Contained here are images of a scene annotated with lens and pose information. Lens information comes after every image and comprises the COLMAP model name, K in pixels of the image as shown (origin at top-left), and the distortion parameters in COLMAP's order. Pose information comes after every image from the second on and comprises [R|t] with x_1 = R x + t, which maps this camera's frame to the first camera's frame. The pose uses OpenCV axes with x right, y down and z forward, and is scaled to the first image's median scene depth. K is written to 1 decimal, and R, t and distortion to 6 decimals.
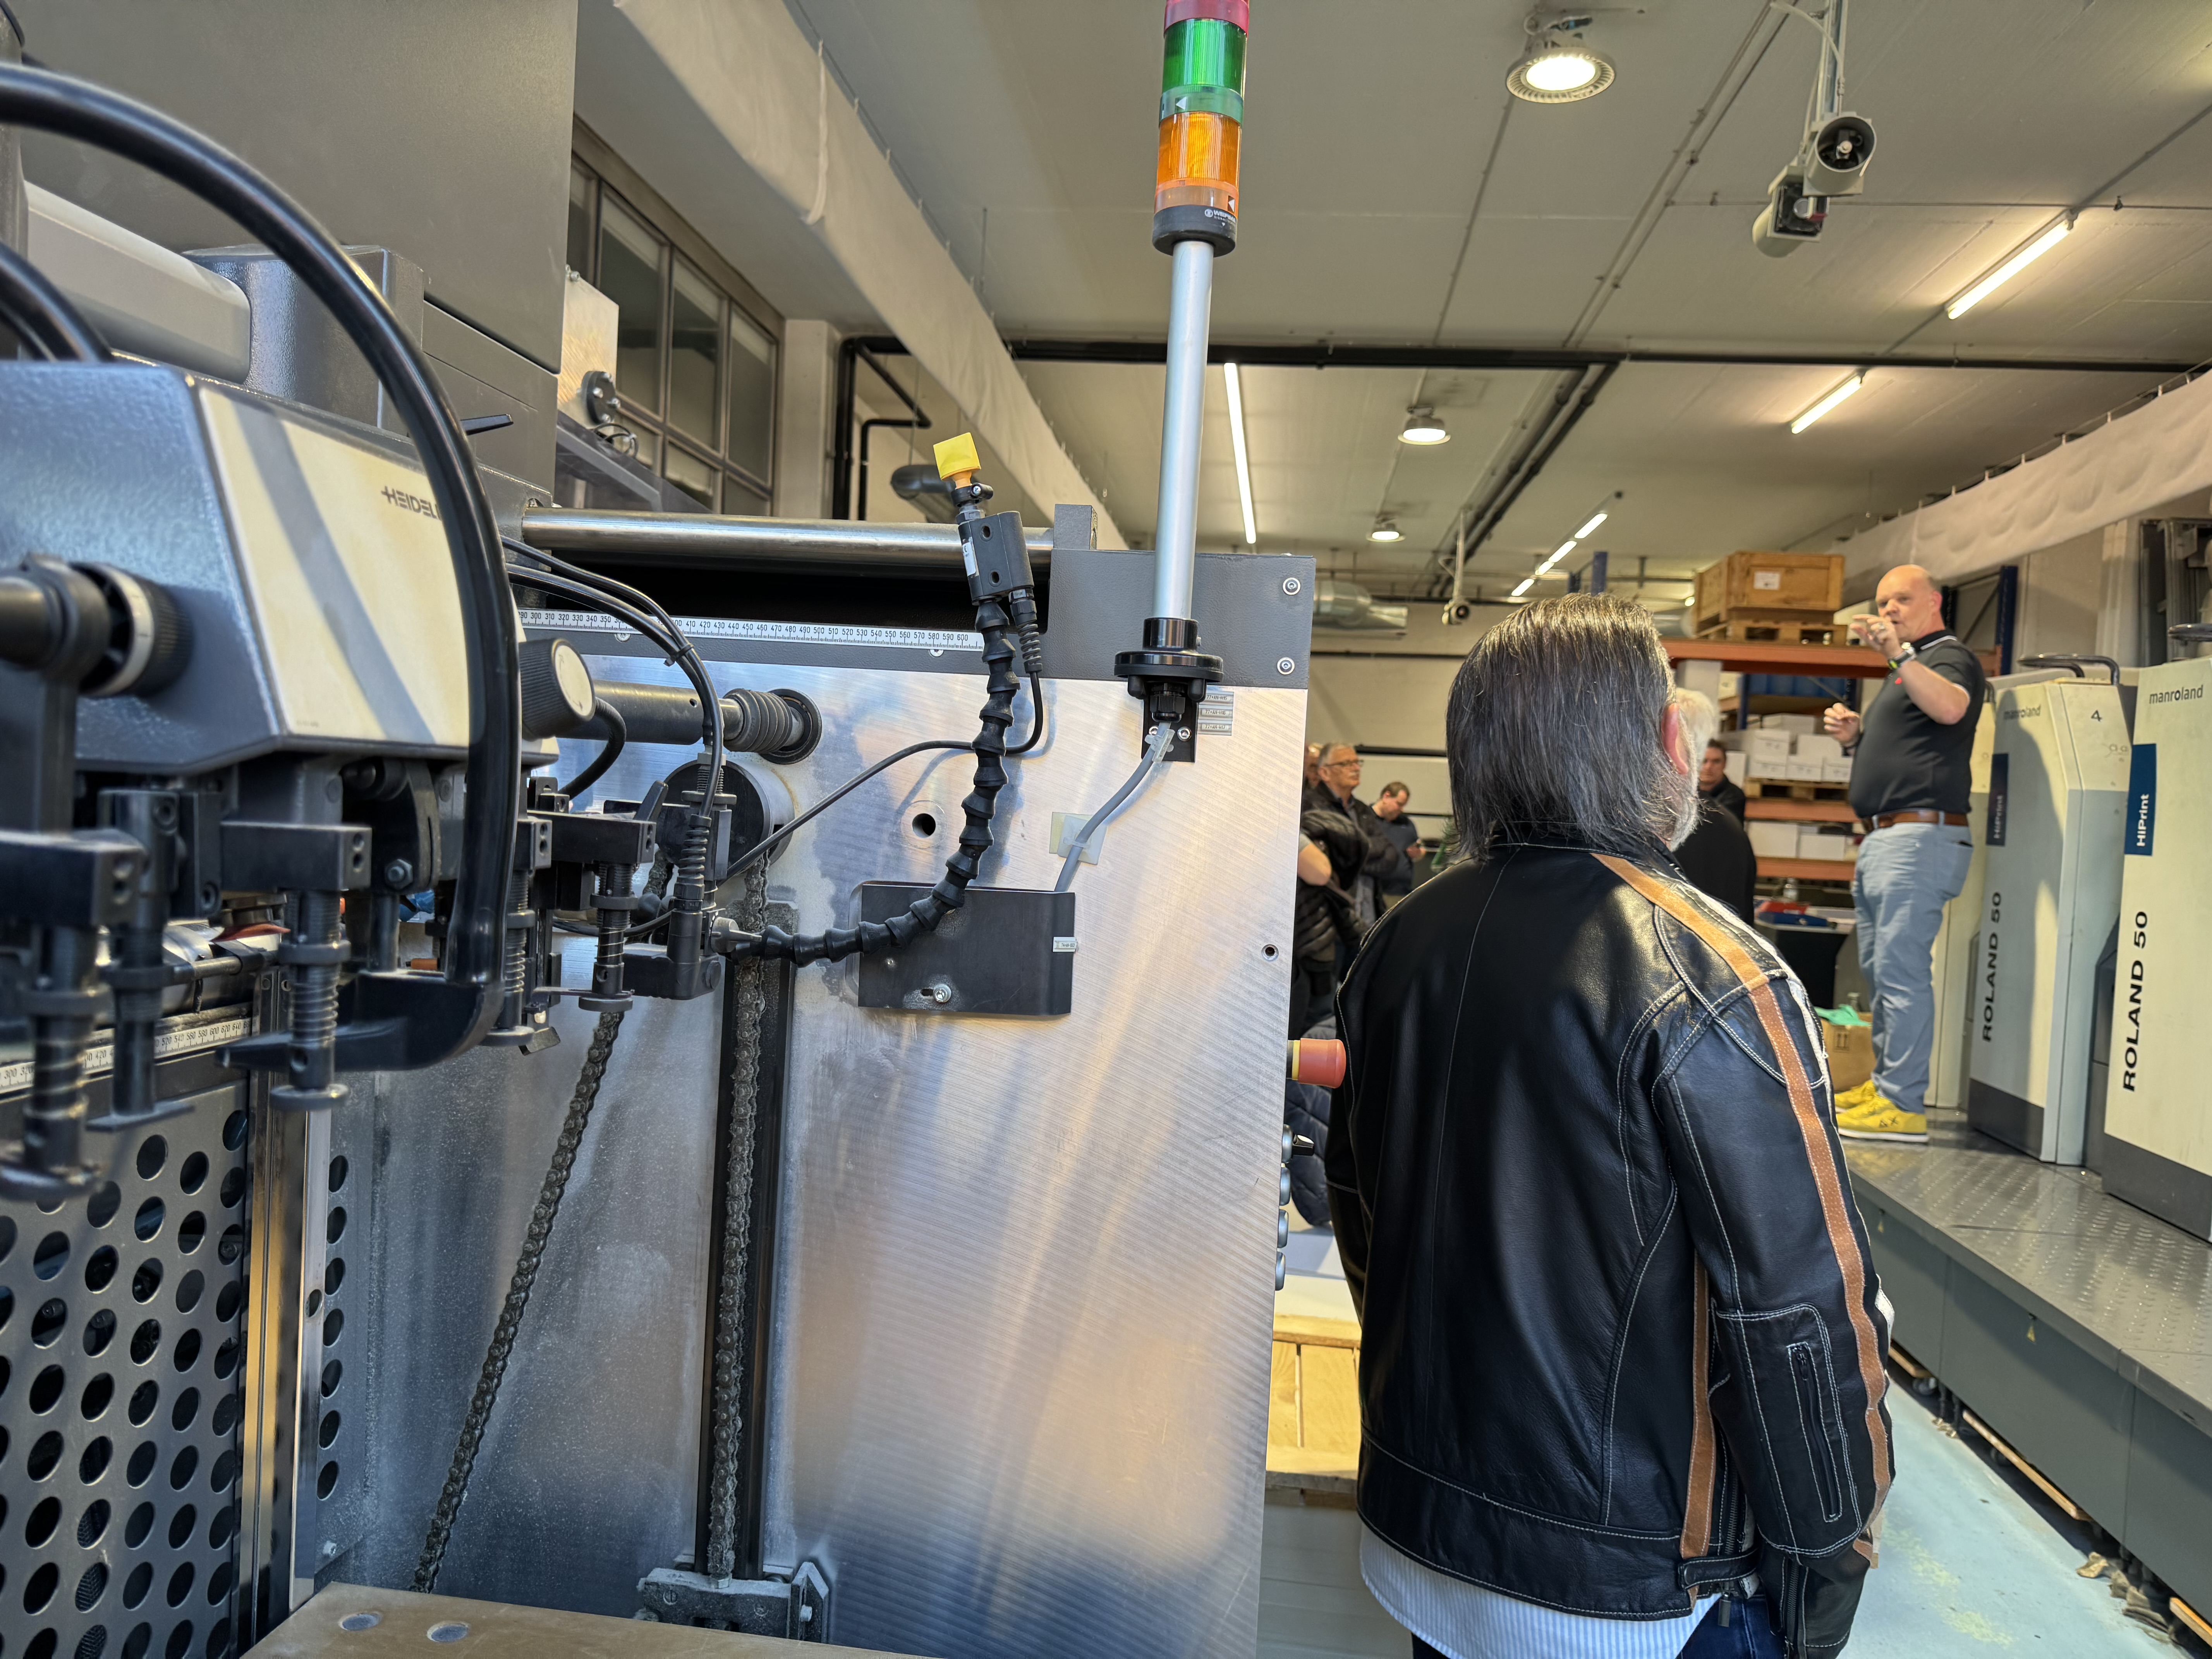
lens RADIAL K [[1560.7, 0, 1098.4], [0, 1560.7, 829.0], [0, 0, 1]] dist [0.102589, -0.155938]
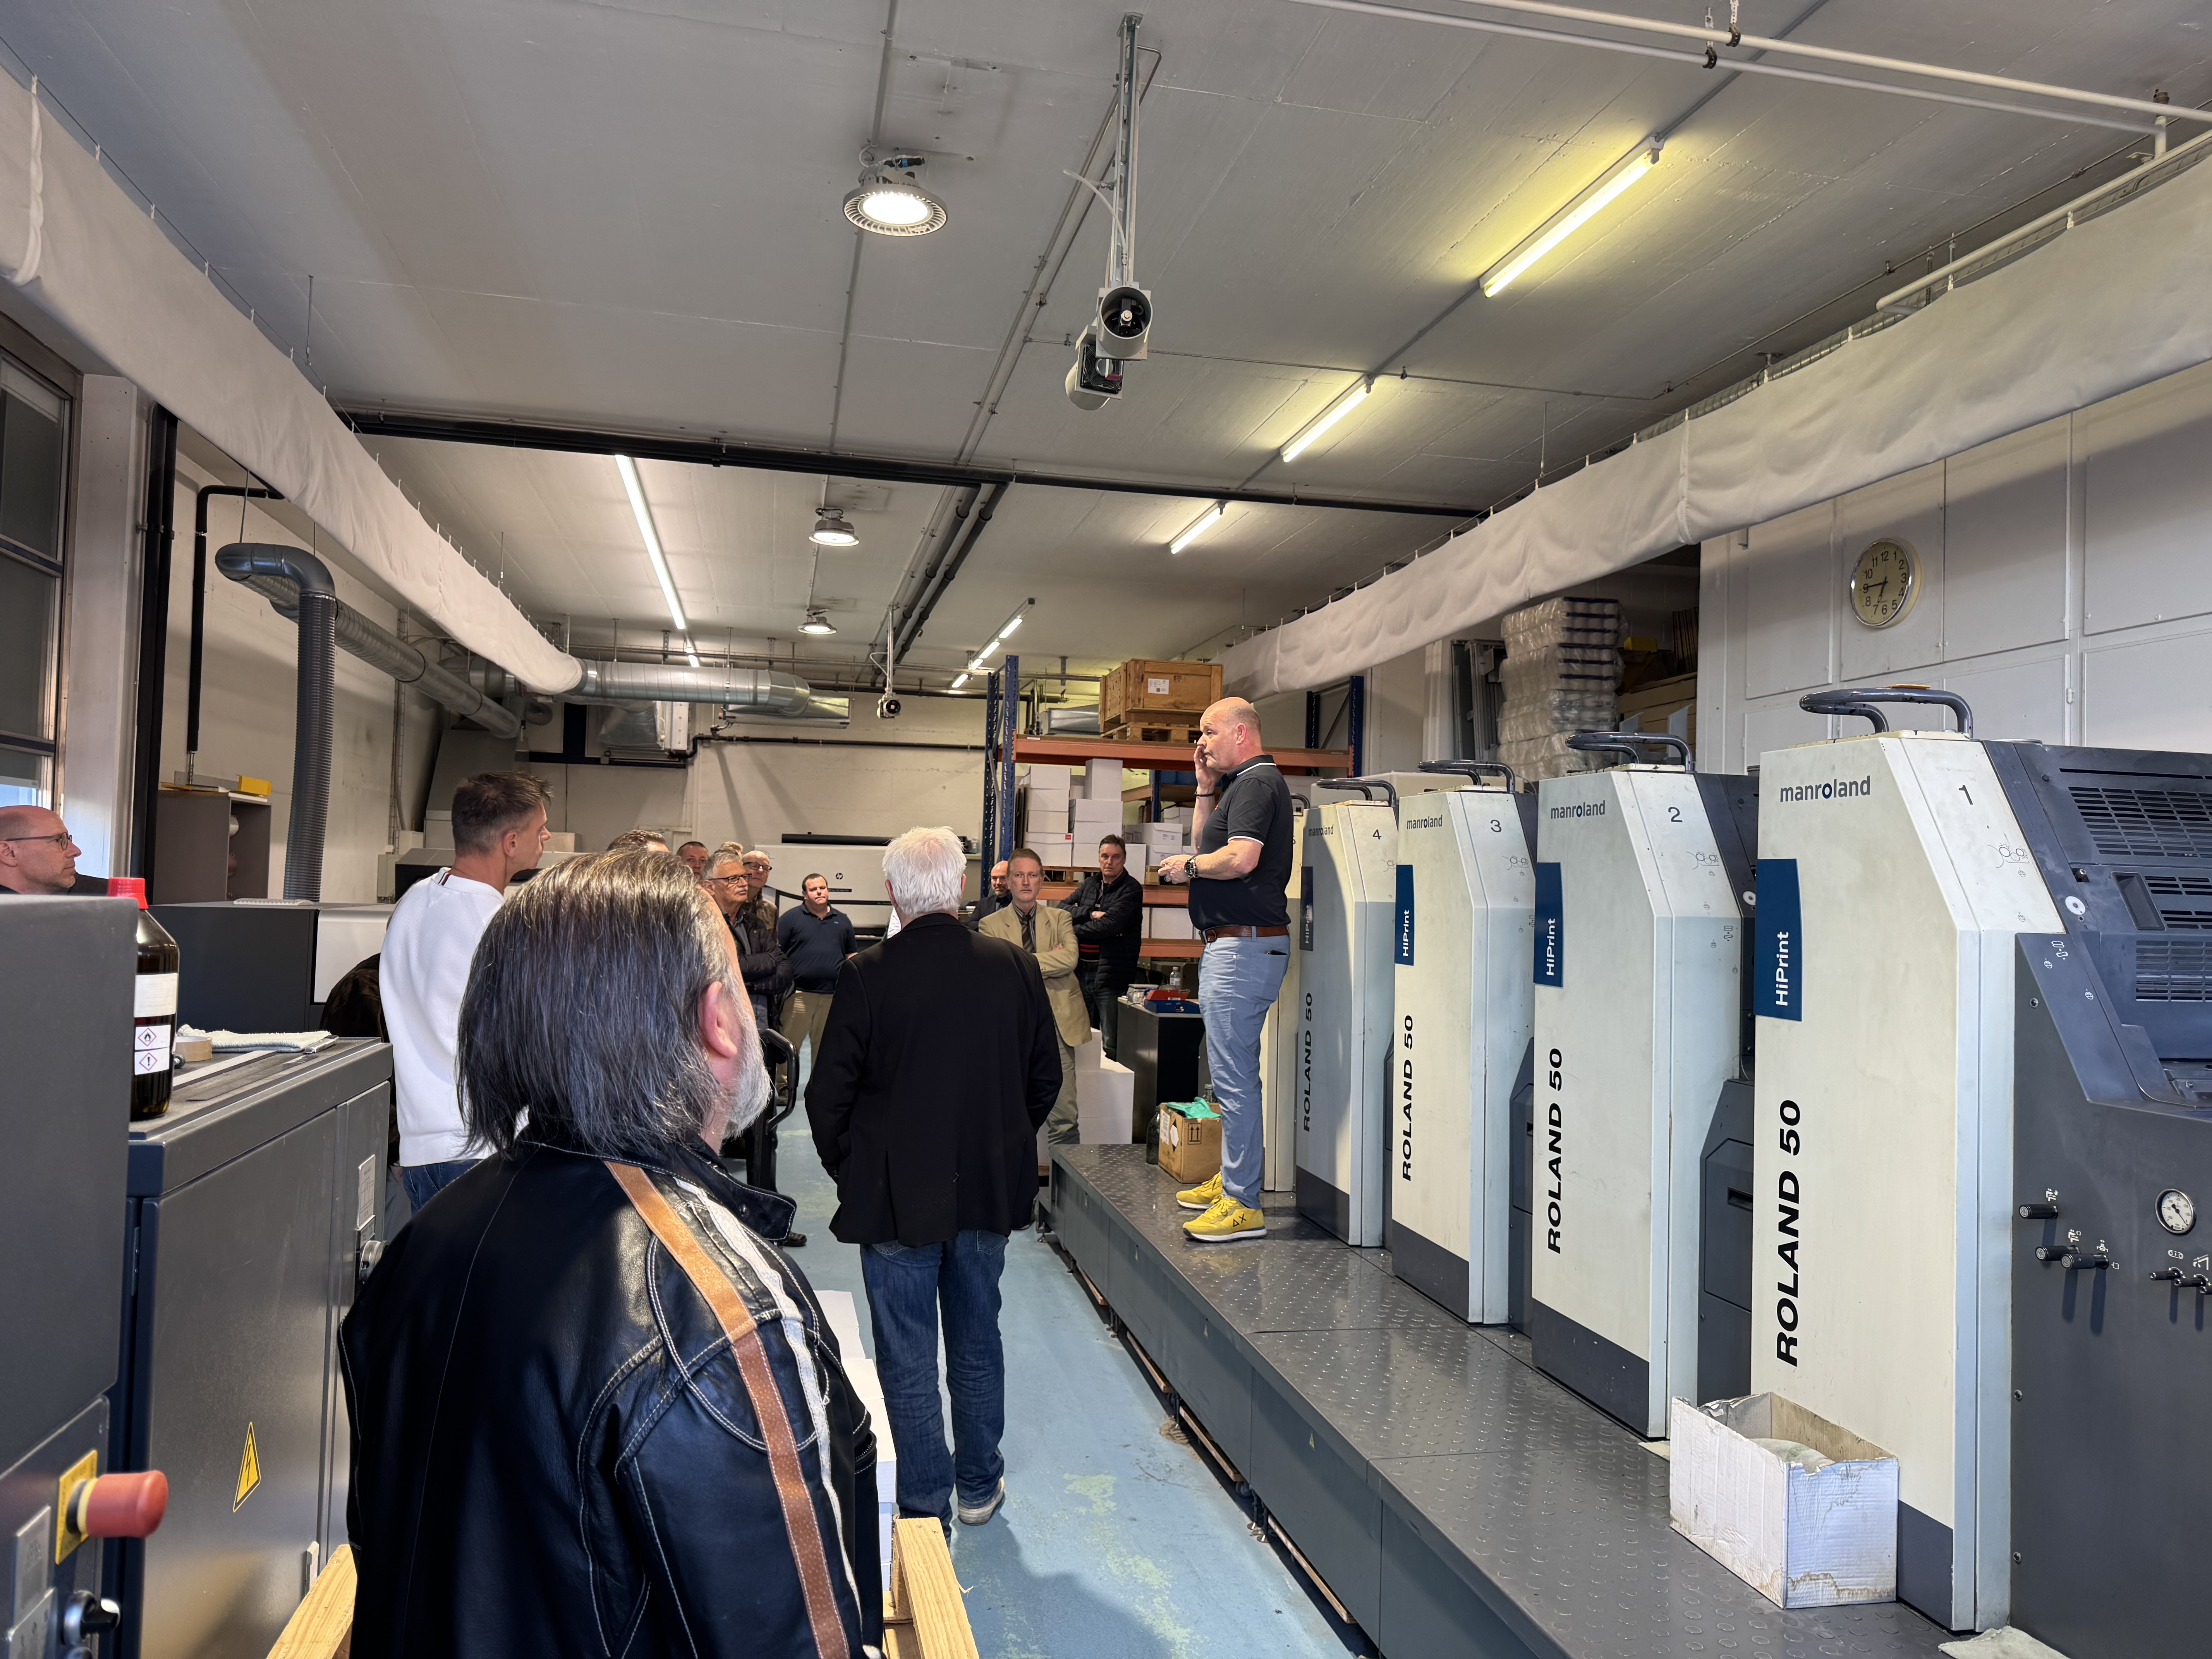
lens RADIAL K [[1543.0, 0, 1116.5], [0, 1543.0, 838.7], [0, 0, 1]] dist [0.087702, -0.153025]
pose [[0.942924, -0.018979, 0.332467, 0.047381], [0.032235, 0.998888, -0.034399, -0.019307], [-0.331444, 0.043153, 0.942487, 0.016270]]
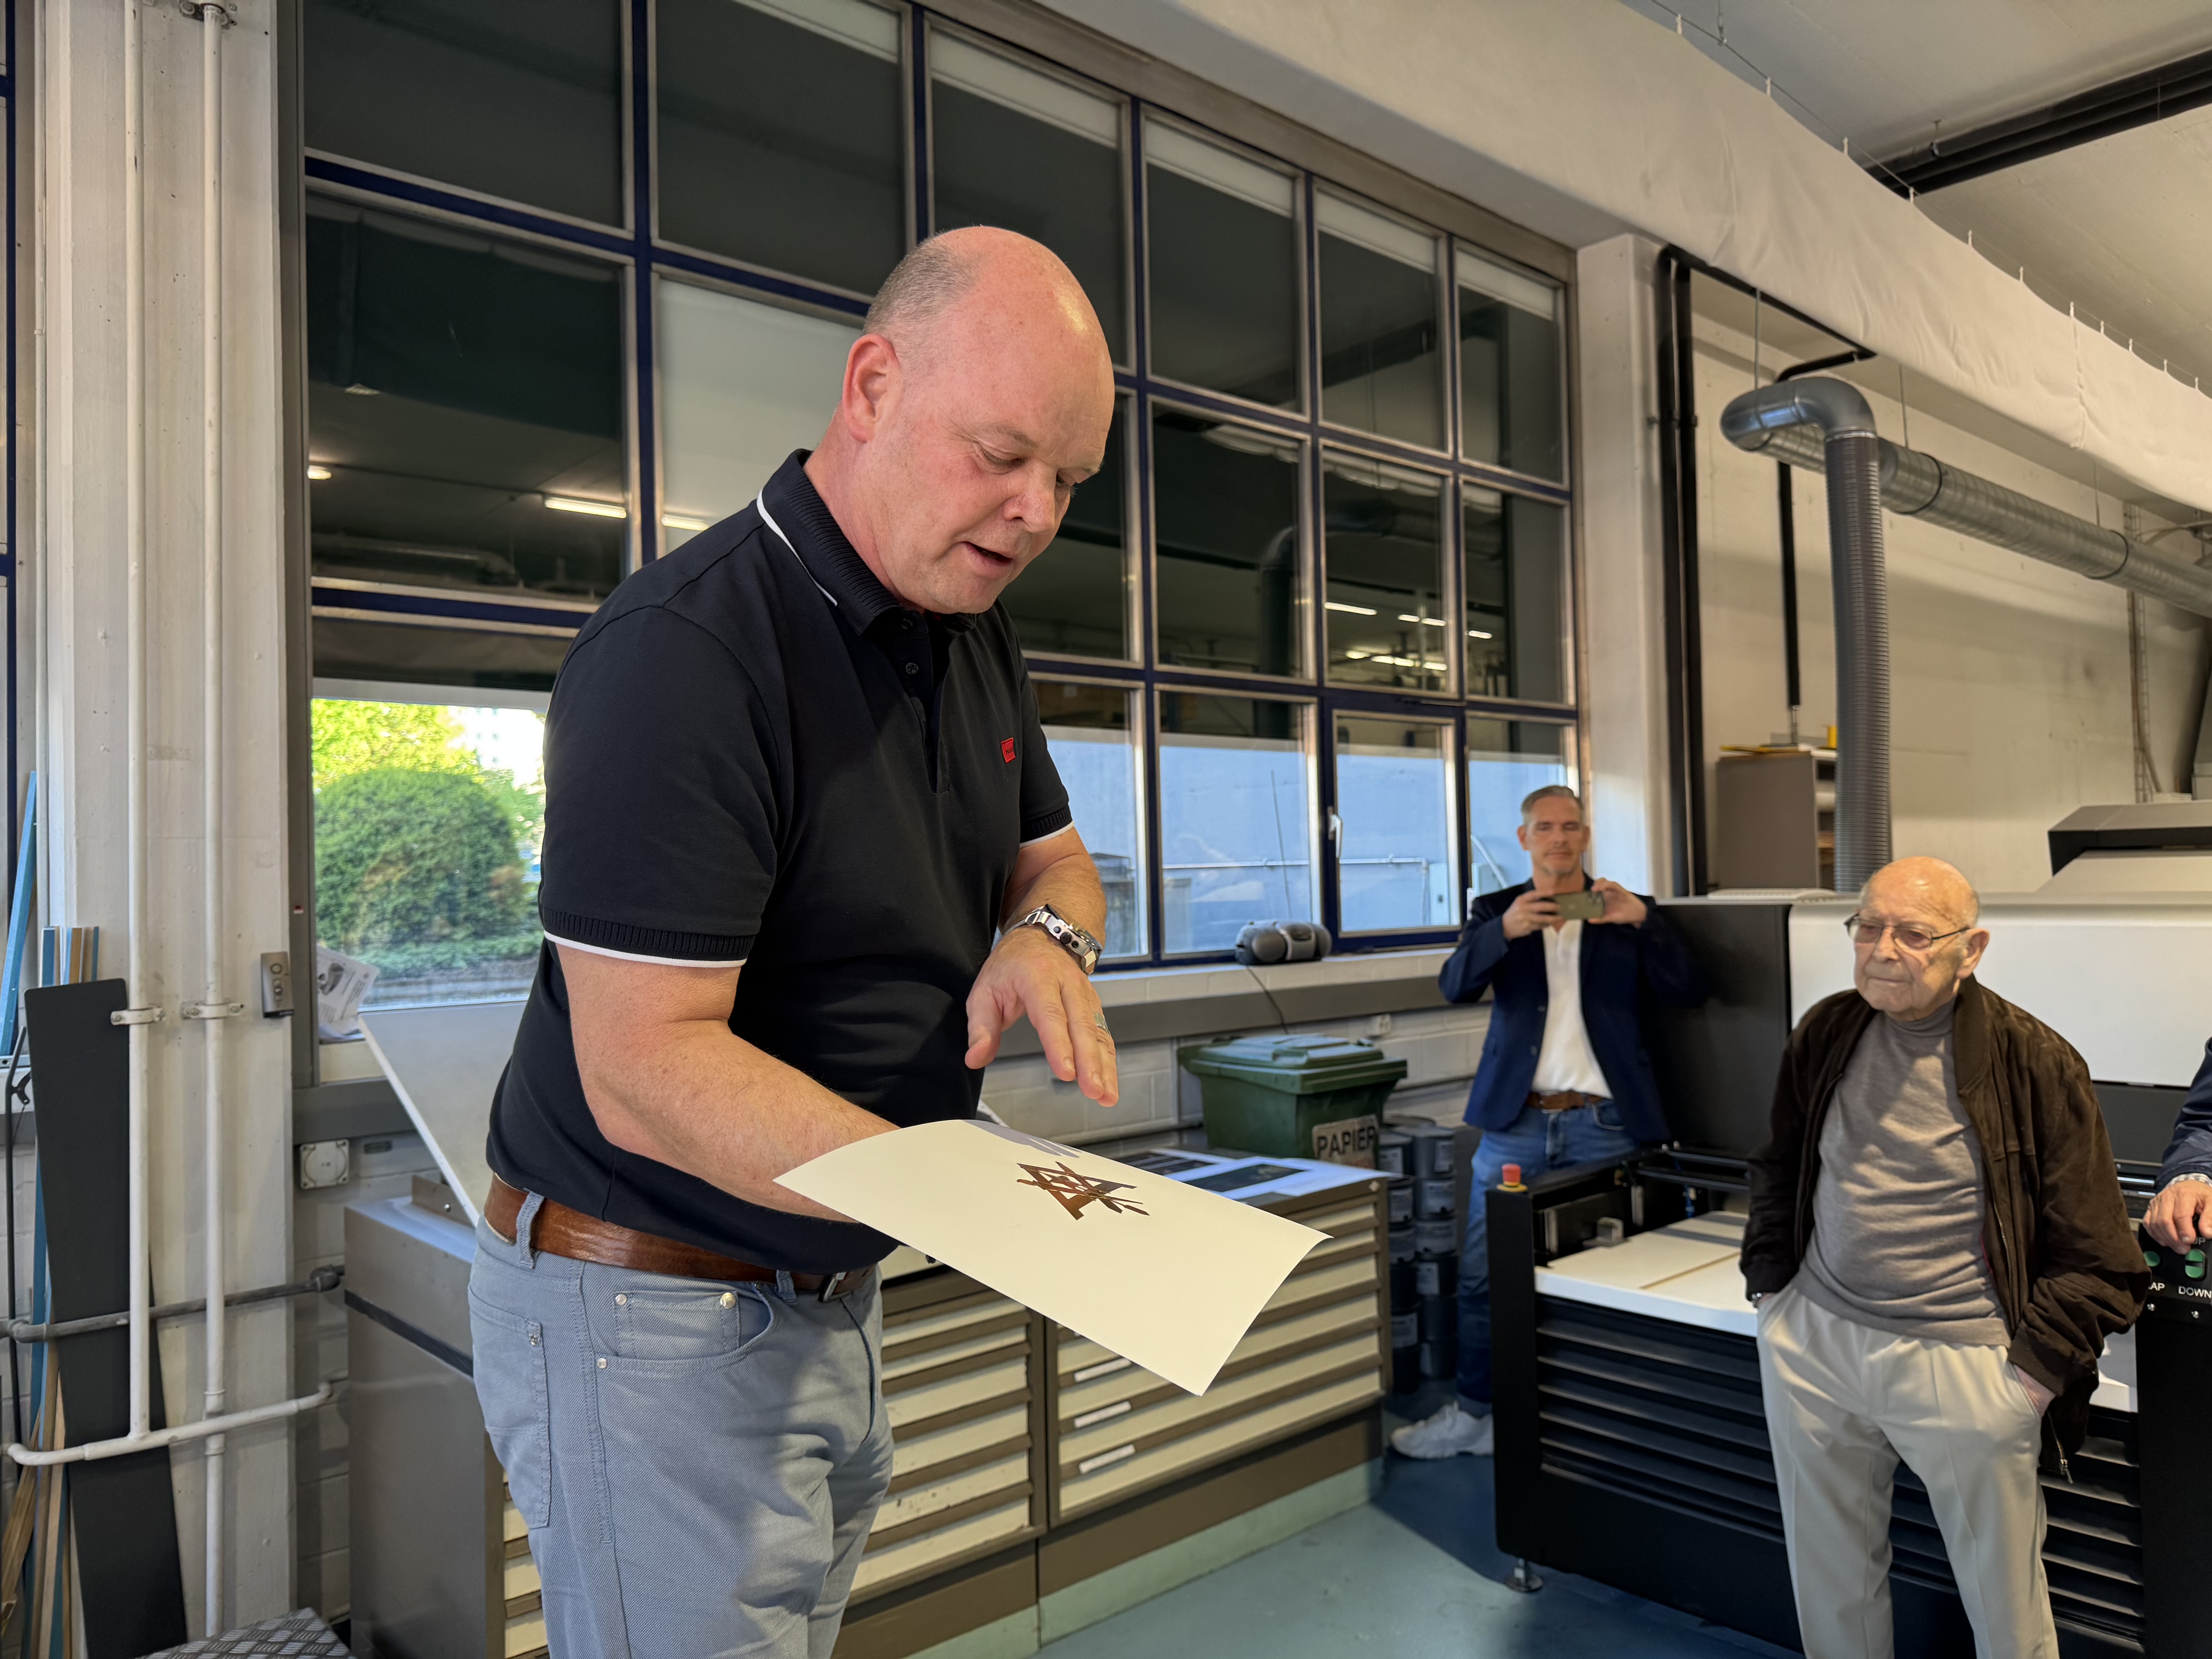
lens RADIAL K [[1562.7, 0, 1129.2], [0, 1562.7, 846.5], [0, 0, 1]] dist [-0.000557, -0.006094]
pose [[0.745939, -0.081683, -0.660986, 0.089018], [0.046472, 0.996415, -0.070690, -0.017738], [0.664391, 0.022013, 0.747061, 0.344199]]
